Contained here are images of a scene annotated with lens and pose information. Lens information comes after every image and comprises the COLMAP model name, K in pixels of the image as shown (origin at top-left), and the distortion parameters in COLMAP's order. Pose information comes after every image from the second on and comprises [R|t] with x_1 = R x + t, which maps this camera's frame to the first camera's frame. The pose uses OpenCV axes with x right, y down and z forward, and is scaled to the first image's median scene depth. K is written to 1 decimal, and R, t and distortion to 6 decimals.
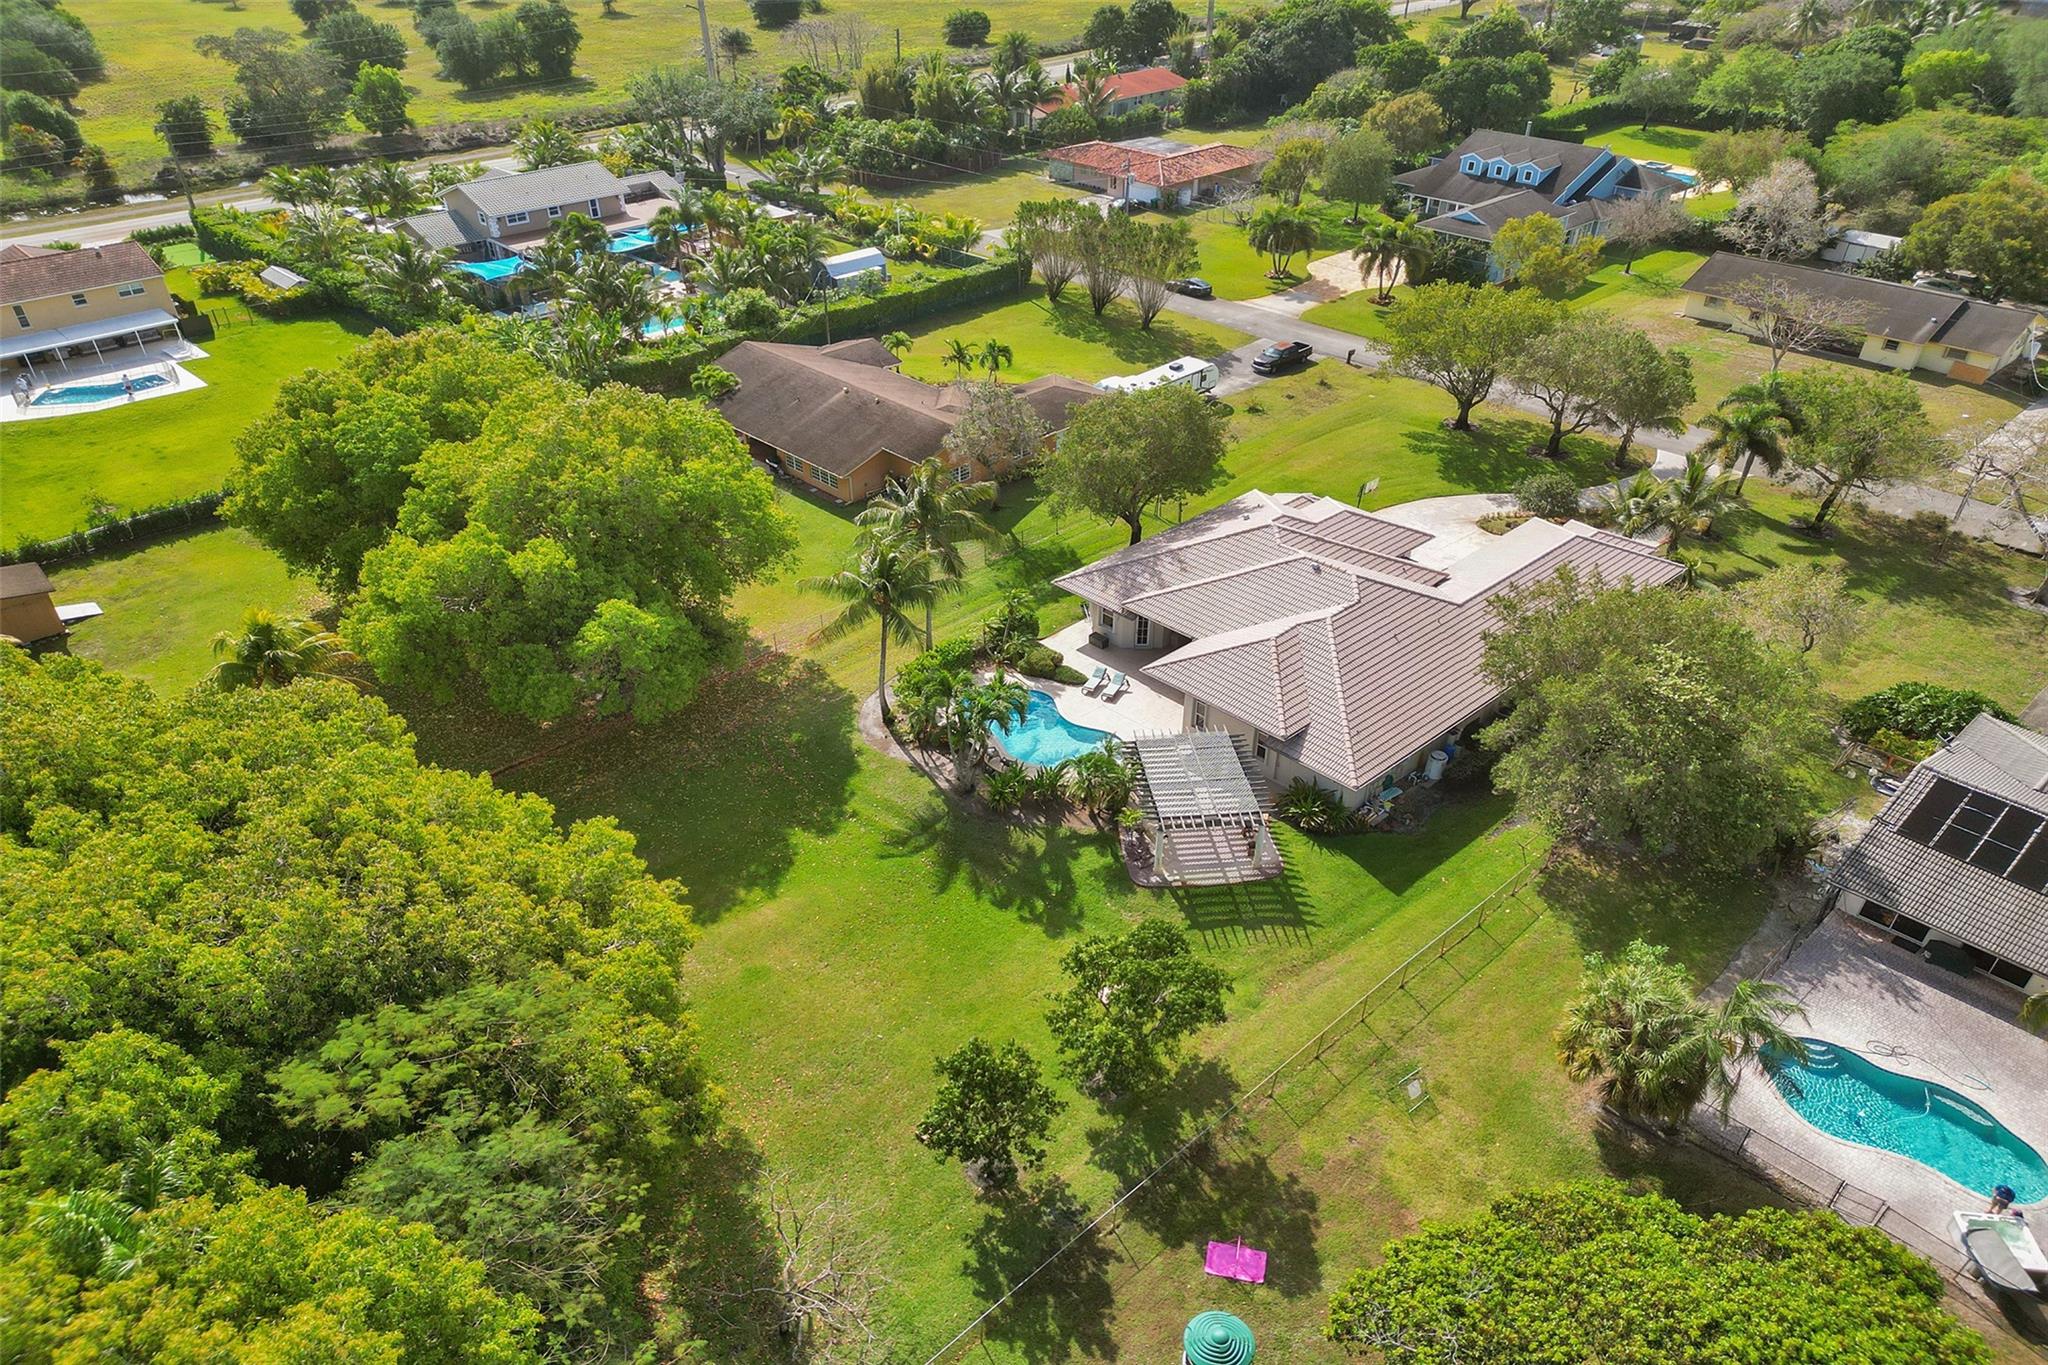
lens RADIAL K [[1522.4, 0, 1028.9], [0, 1522.4, 806.9], [0, 0, 1]] dist [0.056062, -0.091546]
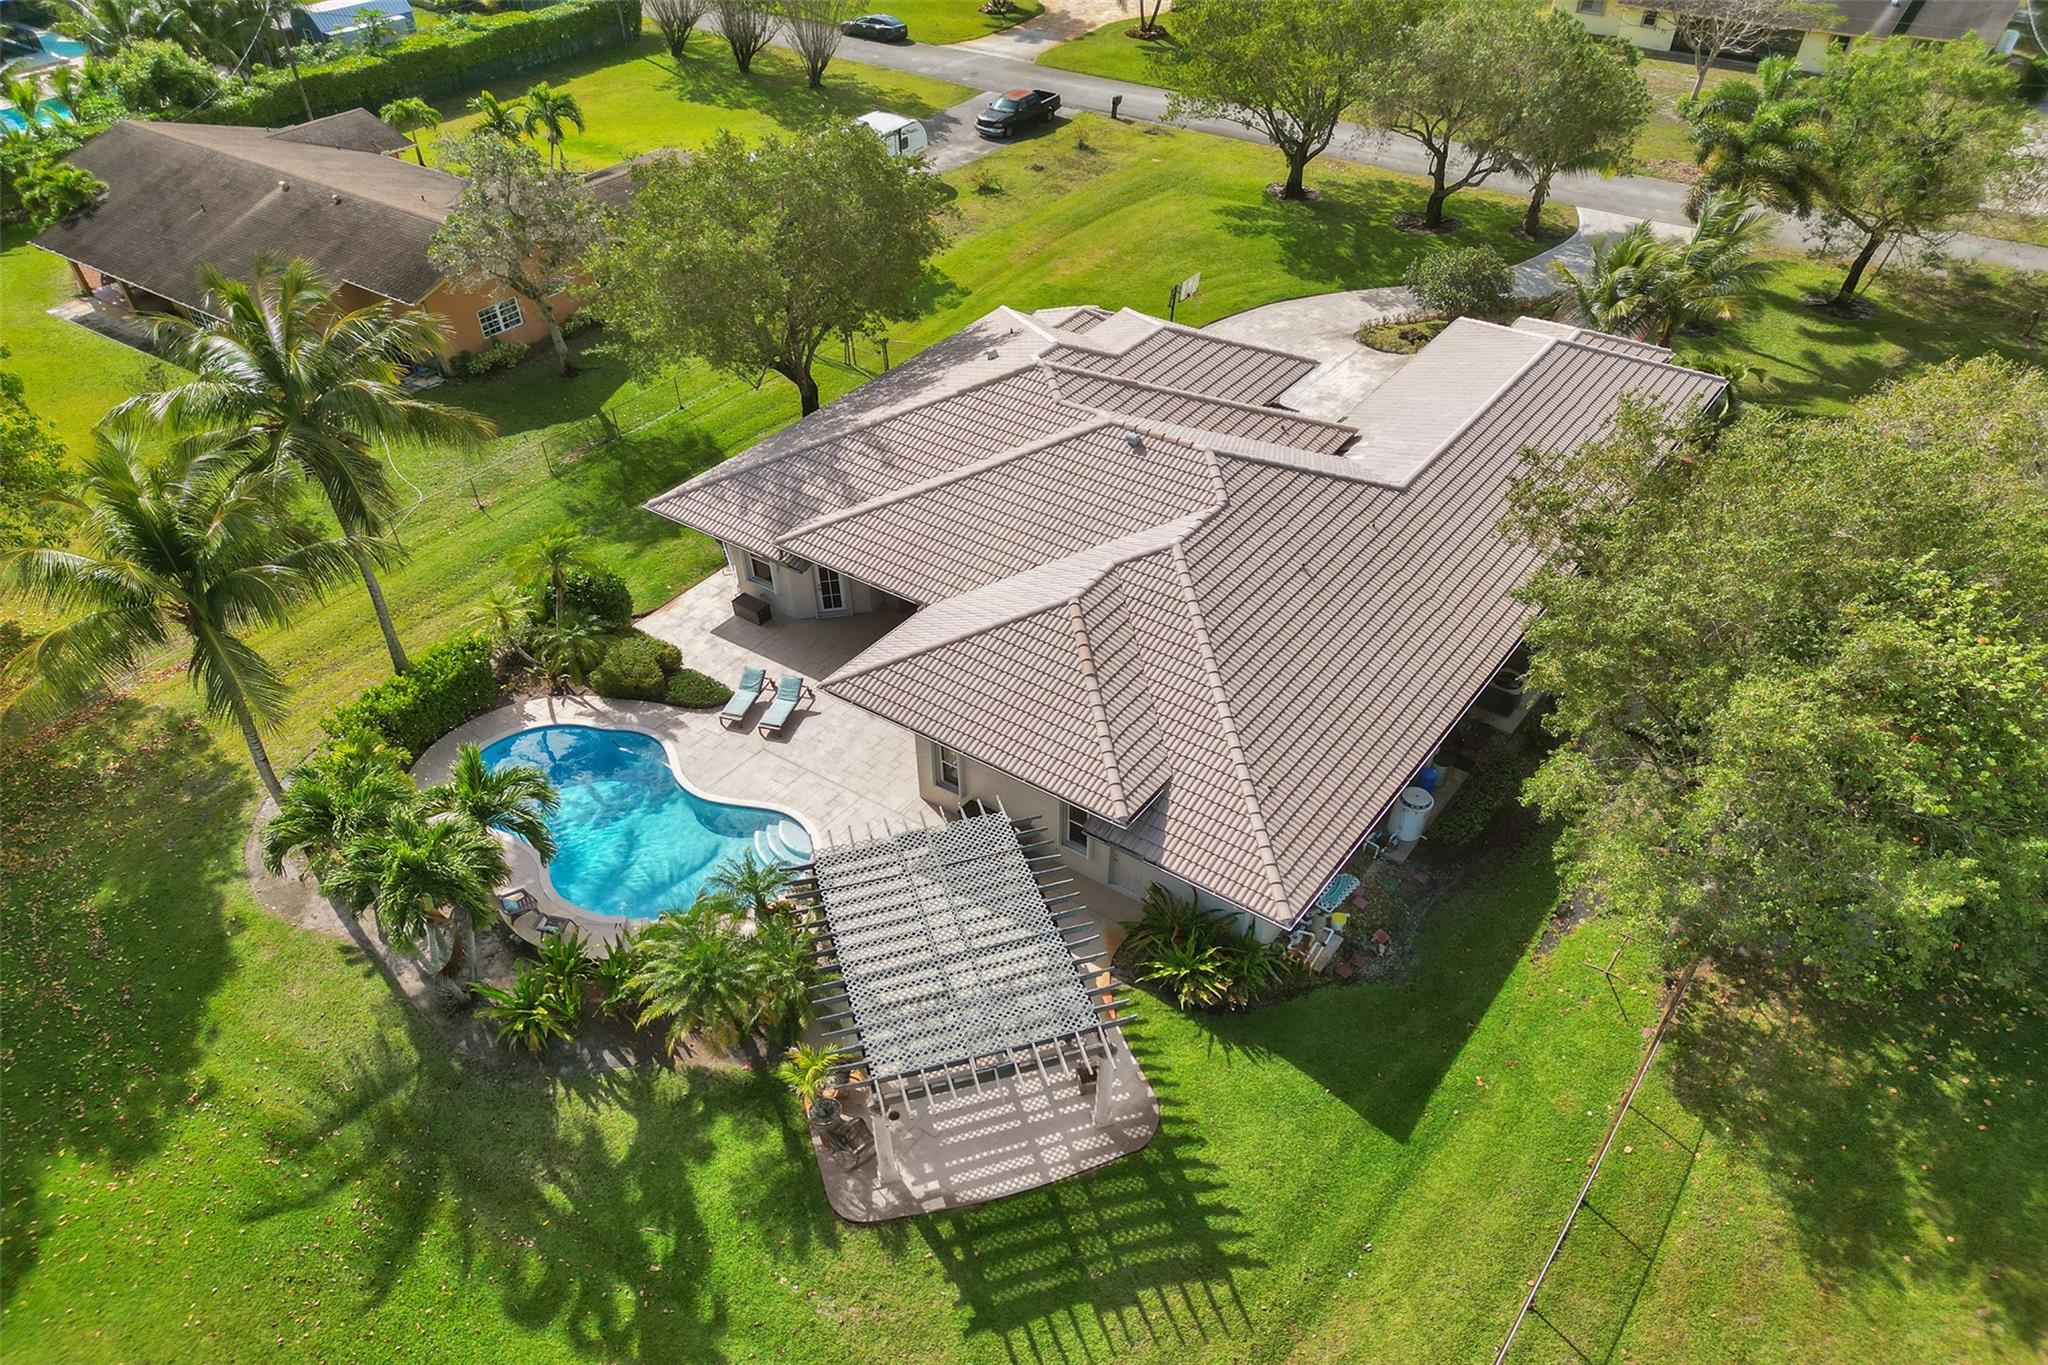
lens RADIAL K [[1426.8, 0, 1107.7], [0, 1426.8, 831.3], [0, 0, 1]] dist [0.049414, -0.039838]
pose [[0.975451, -0.137019, 0.172398, 0.069879], [0.115144, 0.984660, 0.131095, -0.082743], [-0.187716, -0.108026, 0.976265, 0.464556]]
